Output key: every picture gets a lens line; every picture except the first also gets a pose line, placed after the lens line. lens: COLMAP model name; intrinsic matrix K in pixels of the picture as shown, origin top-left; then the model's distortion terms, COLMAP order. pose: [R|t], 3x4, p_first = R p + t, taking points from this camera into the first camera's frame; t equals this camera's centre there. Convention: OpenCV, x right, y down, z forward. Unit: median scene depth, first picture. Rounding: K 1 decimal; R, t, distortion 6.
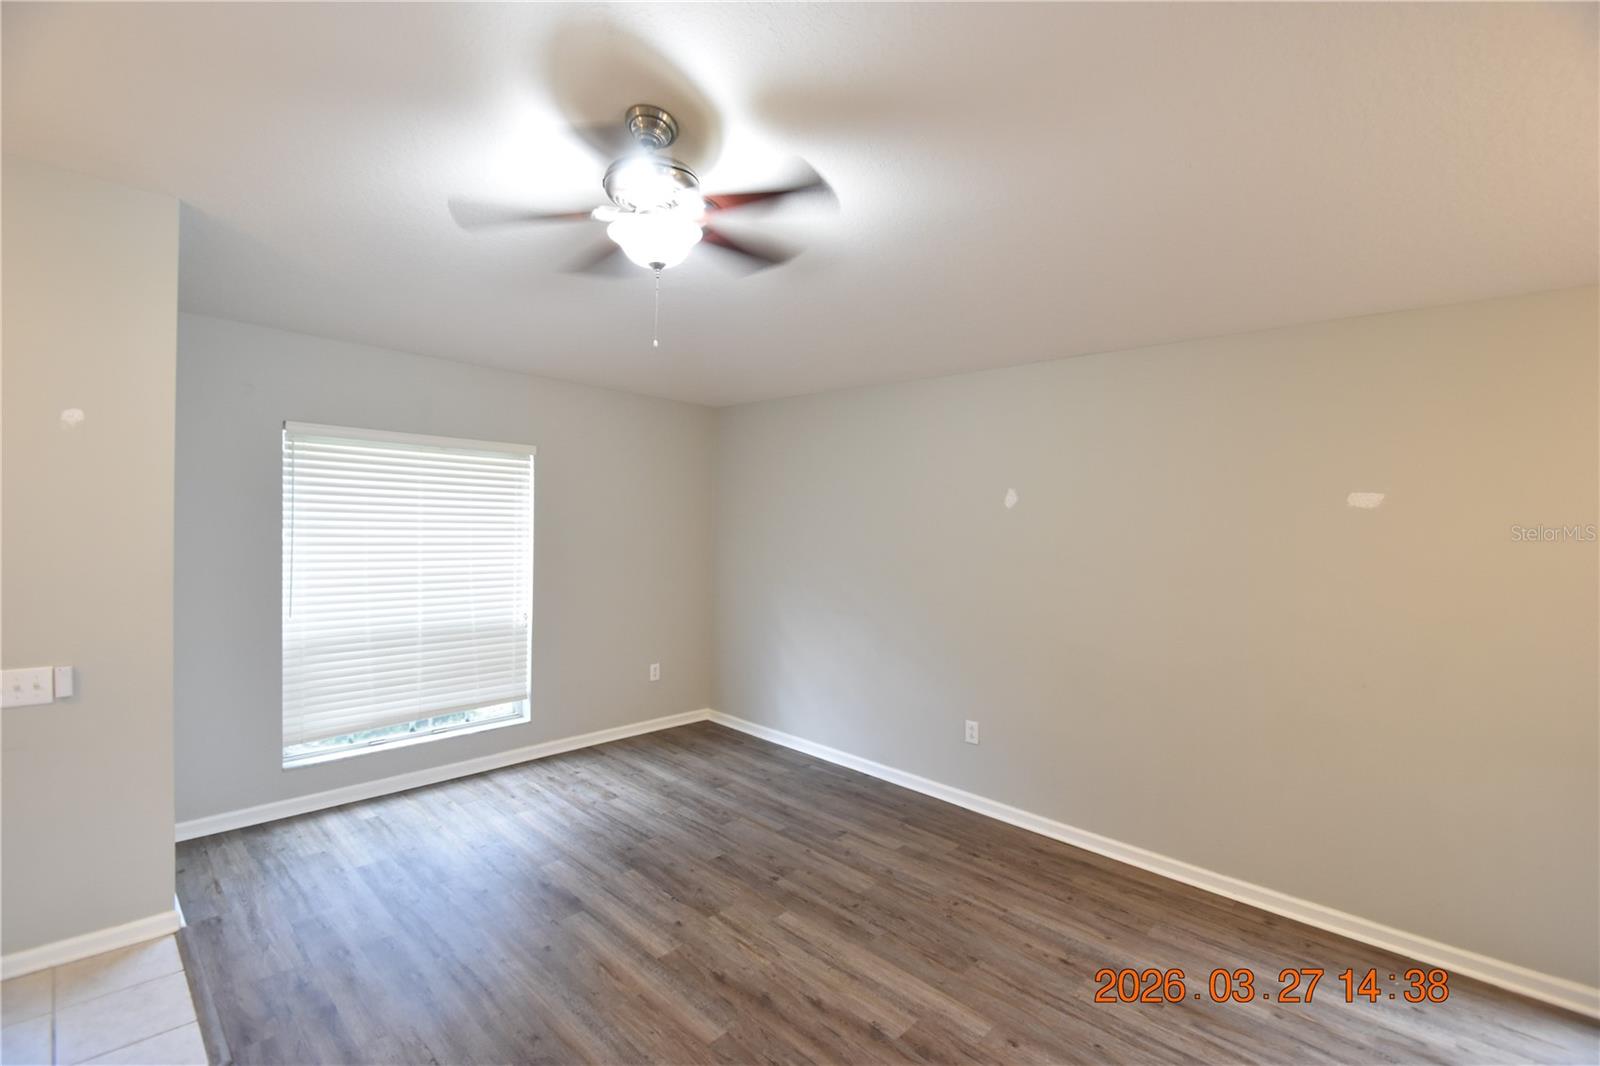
lens RADIAL K [[701.3, 0, 797.4], [0, 701.3, 536.0], [0, 0, 1]] dist [0.015078, -0.018534]
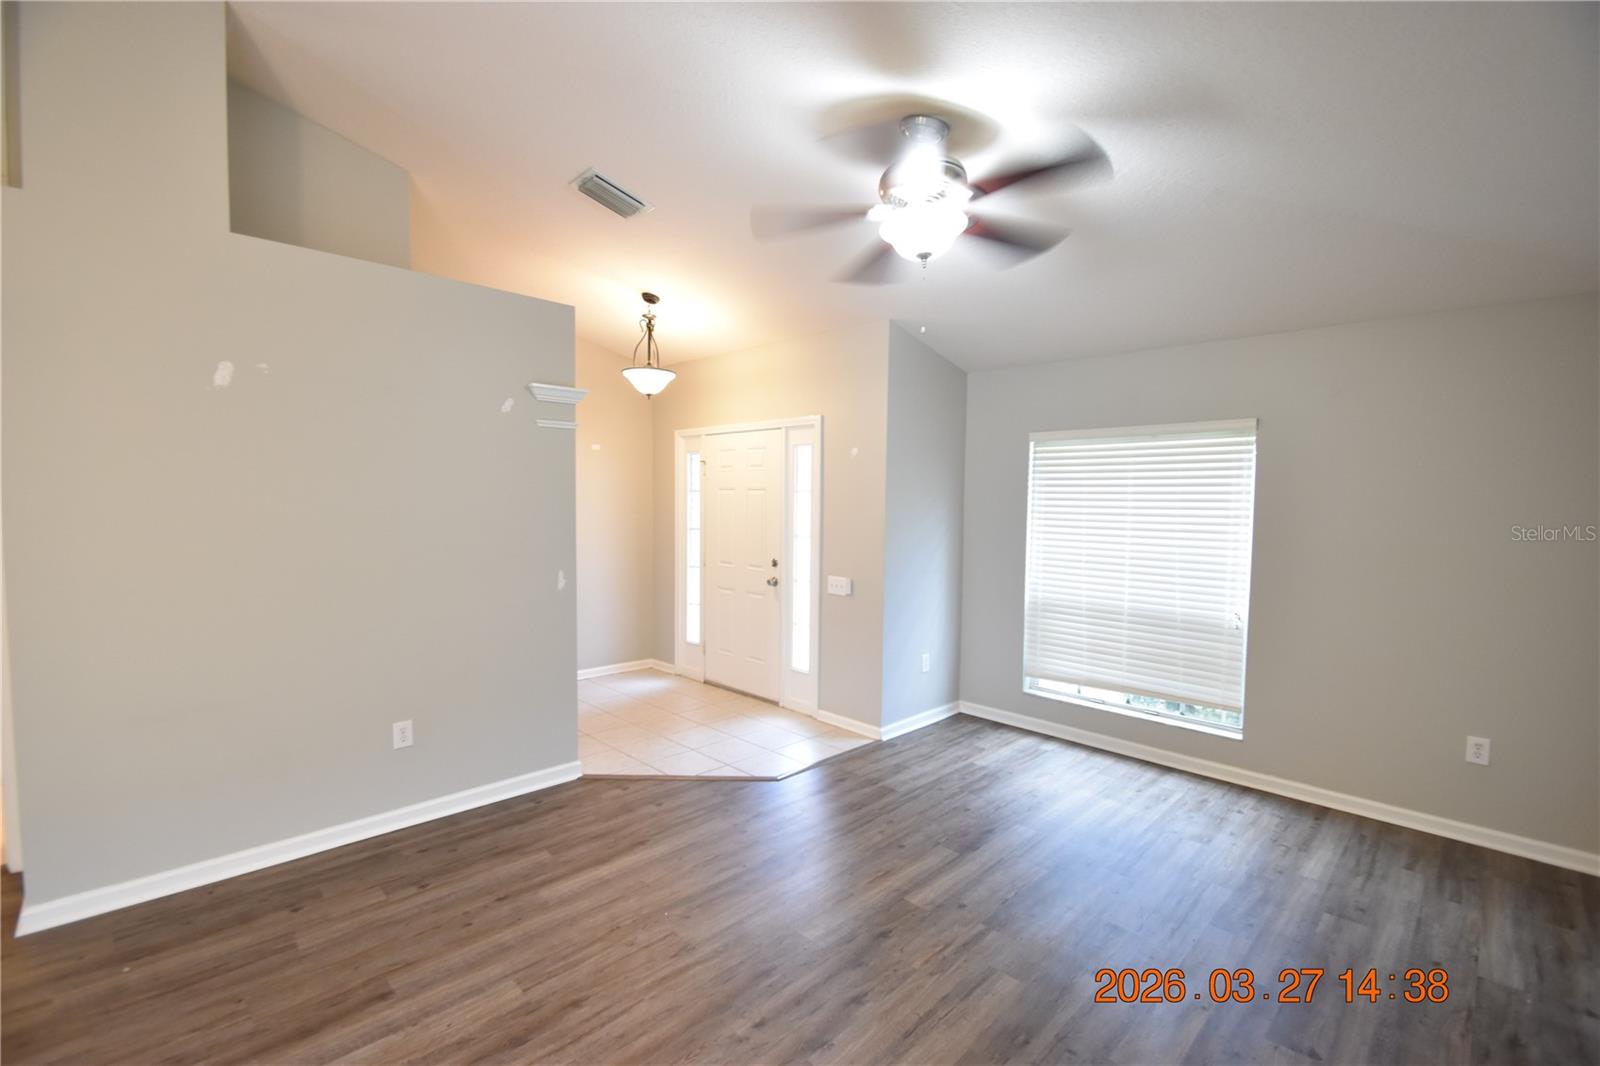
lens RADIAL K [[701.3, 0, 797.4], [0, 701.3, 536.0], [0, 0, 1]] dist [0.015078, -0.018534]
pose [[-0.036457, 0.023369, -0.999062, 0.543946], [-0.033006, 0.999153, 0.024576, 0.012181], [0.998790, 0.033871, -0.035655, 0.528475]]
